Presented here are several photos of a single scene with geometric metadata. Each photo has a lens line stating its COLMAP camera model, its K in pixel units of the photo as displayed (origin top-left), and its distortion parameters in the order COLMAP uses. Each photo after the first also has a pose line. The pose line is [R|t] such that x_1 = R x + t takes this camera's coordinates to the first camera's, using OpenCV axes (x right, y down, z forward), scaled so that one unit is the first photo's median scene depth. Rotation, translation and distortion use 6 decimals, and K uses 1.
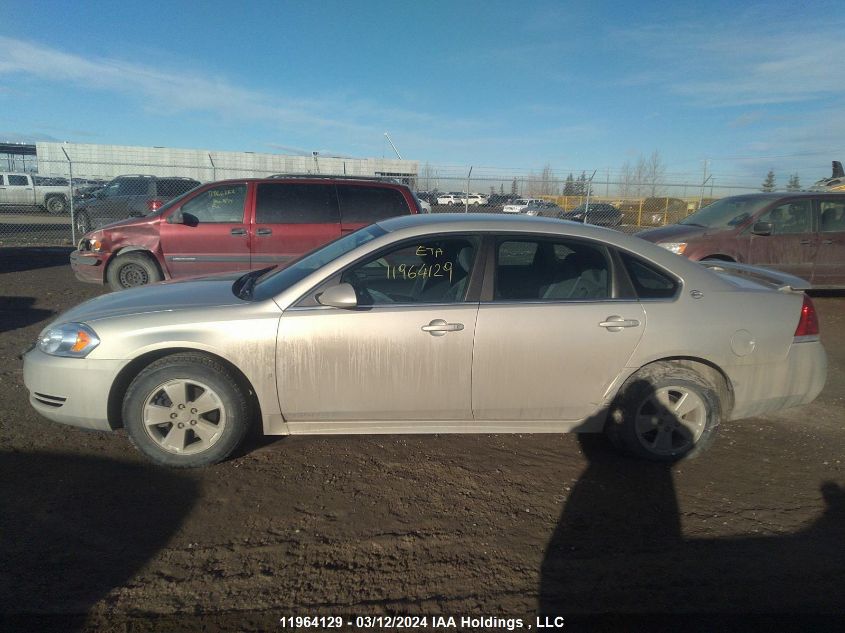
lens RADIAL K [[623.3, 0, 416.9], [0, 623.3, 314.3], [0, 0, 1]] dist [0.063195, -0.089616]
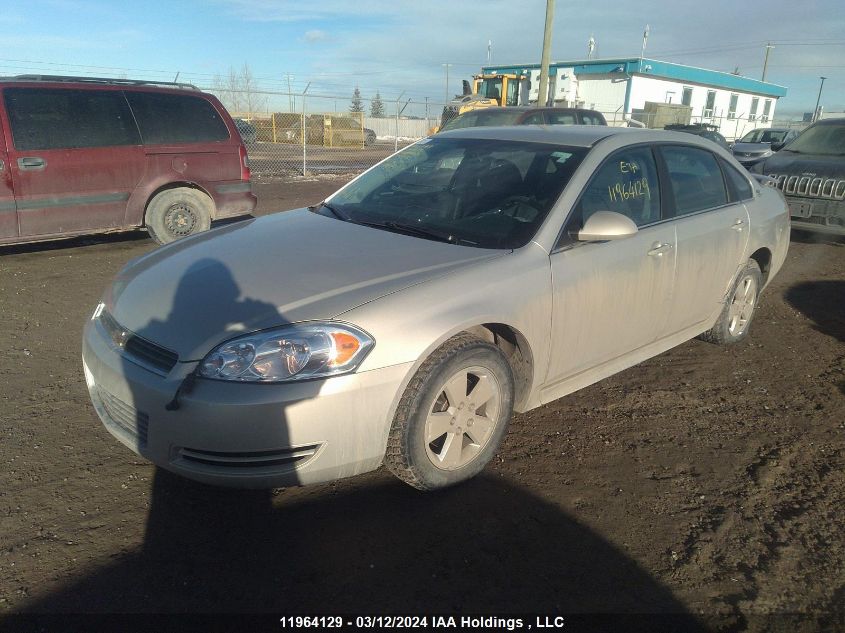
lens RADIAL K [[623.3, 0, 416.9], [0, 623.3, 314.3], [0, 0, 1]] dist [0.063195, -0.089616]
pose [[0.790344, -0.189137, 0.582738, -0.808859], [0.114945, 0.980041, 0.162193, -0.078687], [-0.601784, -0.061206, 0.796310, 0.460831]]
